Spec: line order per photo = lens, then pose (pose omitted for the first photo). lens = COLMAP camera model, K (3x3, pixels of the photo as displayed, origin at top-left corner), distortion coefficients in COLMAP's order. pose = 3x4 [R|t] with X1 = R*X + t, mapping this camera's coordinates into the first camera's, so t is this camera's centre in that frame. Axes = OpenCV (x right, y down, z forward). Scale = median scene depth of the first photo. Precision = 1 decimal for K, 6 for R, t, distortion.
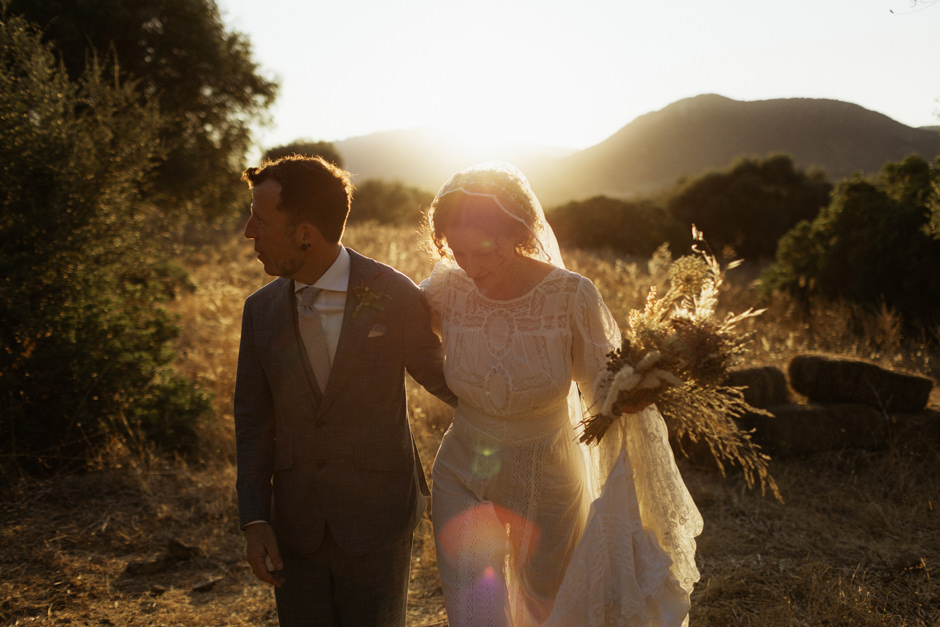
lens RADIAL K [[895.2, 0, 469.4], [0, 895.2, 338.8], [0, 0, 1]] dist [-0.000647, 0.002400]
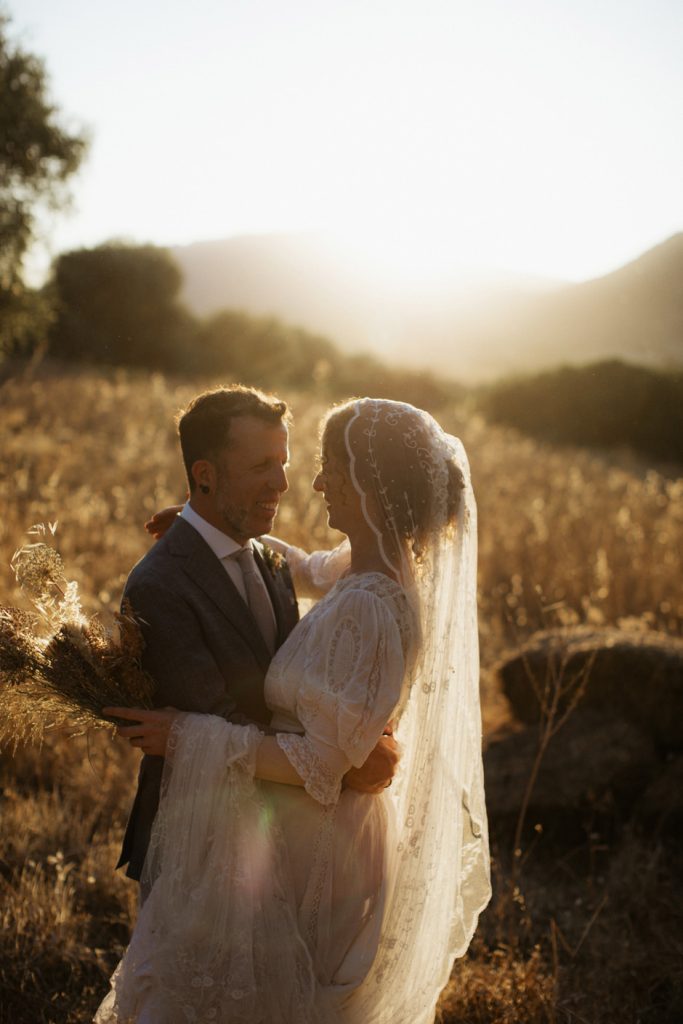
lens RADIAL K [[1490.4, 0, 305.0], [0, 1490.4, 512.0], [0, 0, 1]] dist [-0.108594, 0.061596]
pose [[0.996936, 0.061842, -0.047902, -0.022751], [-0.063958, 0.996984, -0.043964, -0.022056], [0.045039, 0.046893, 0.997884, 0.138257]]
